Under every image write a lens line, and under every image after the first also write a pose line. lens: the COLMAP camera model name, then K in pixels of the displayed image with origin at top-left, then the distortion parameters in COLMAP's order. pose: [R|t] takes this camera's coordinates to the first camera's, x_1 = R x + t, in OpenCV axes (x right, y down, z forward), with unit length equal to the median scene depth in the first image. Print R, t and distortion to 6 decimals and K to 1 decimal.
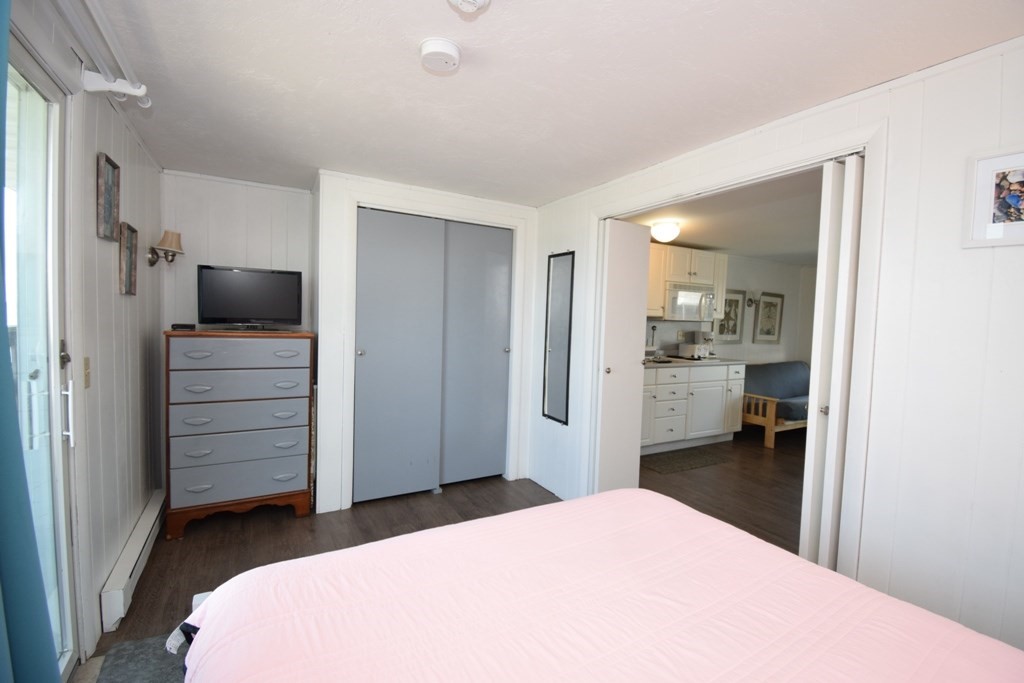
lens RADIAL K [[457.1, 0, 512.0], [0, 457.1, 341.5], [0, 0, 1]] dist [0.001423, -0.018089]
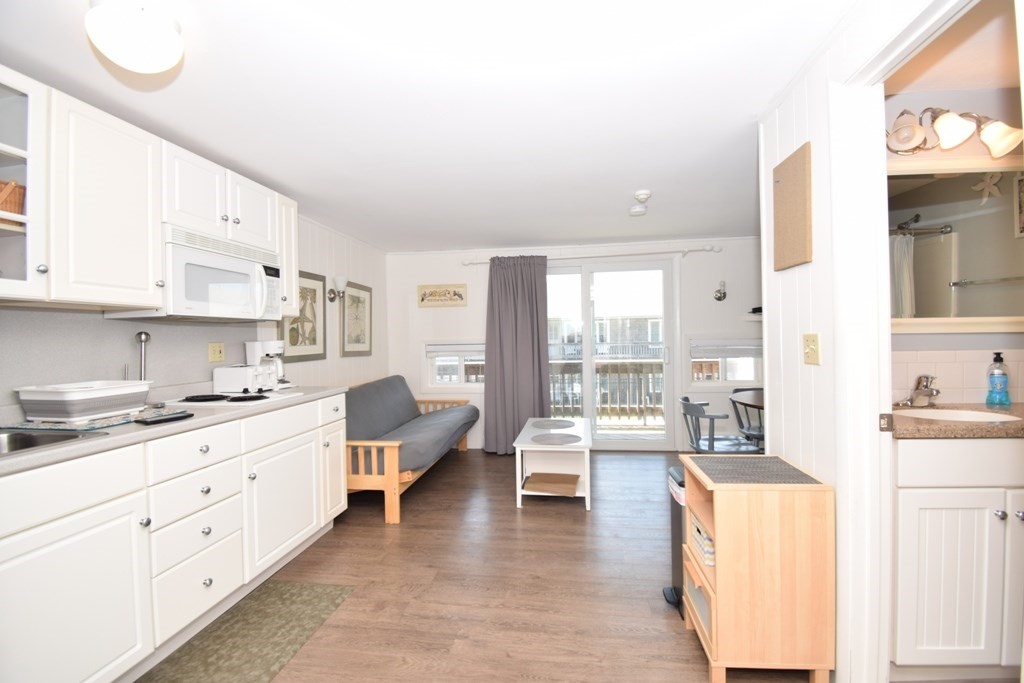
lens RADIAL K [[457.1, 0, 512.0], [0, 457.1, 341.5], [0, 0, 1]] dist [0.001423, -0.018089]
pose [[0.611972, -0.053586, 0.789062, 0.165244], [0.088284, 0.996095, -0.000825, 0.004496], [-0.785936, 0.070167, 0.614313, 0.417169]]
